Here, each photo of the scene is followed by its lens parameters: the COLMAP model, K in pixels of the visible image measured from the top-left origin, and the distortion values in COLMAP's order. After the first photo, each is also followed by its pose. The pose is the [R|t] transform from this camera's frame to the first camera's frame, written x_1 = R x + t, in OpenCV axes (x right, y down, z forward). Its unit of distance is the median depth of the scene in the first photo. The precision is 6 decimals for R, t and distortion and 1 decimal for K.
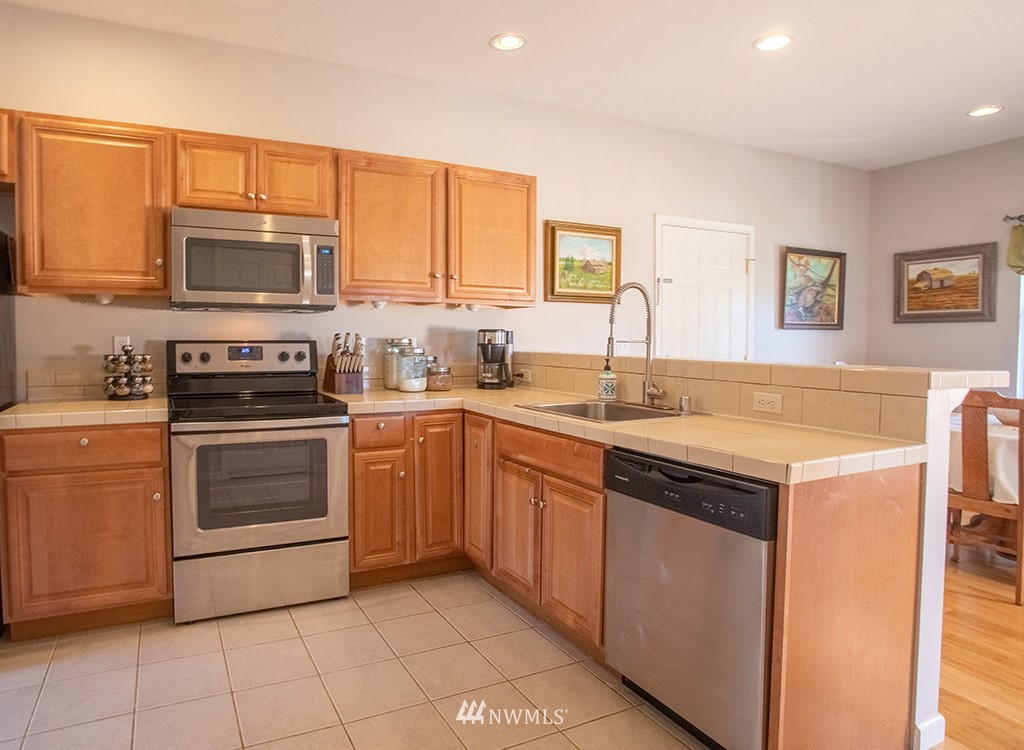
lens RADIAL K [[602.9, 0, 430.6], [0, 602.9, 357.2], [0, 0, 1]] dist [-0.080553, 0.033315]
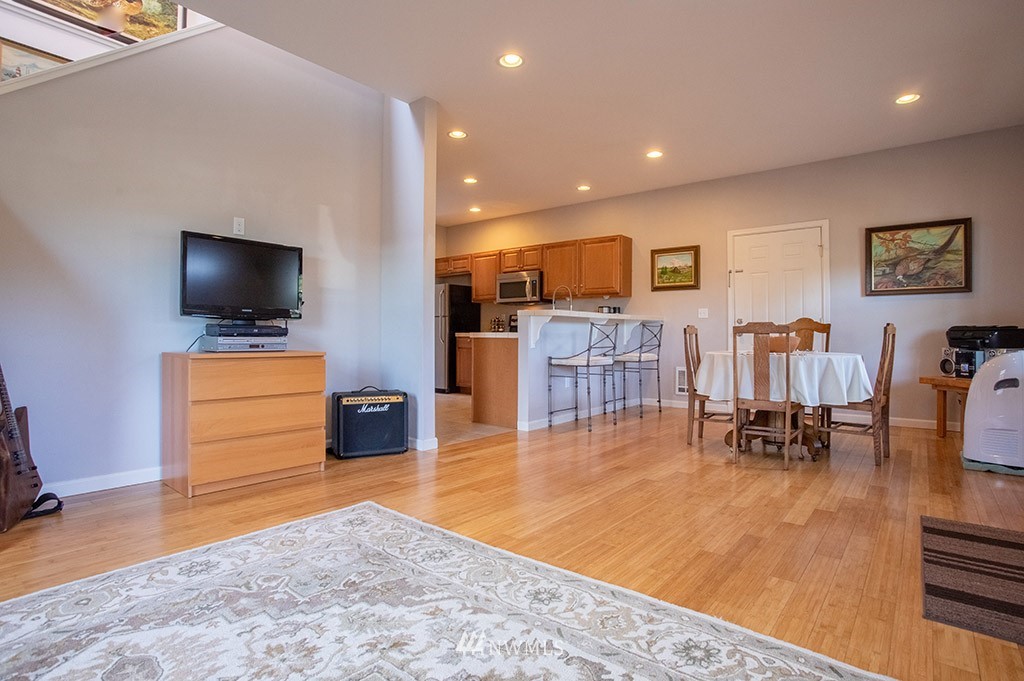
lens RADIAL K [[521.4, 0, 512.0], [0, 521.4, 340.5], [0, 0, 1]] dist [-0.092402, 0.043142]
pose [[0.446197, 0.006281, -0.894913, 1.484282], [-0.030595, 0.999498, -0.008240, 0.093766], [0.894412, 0.031057, 0.446165, -0.148986]]
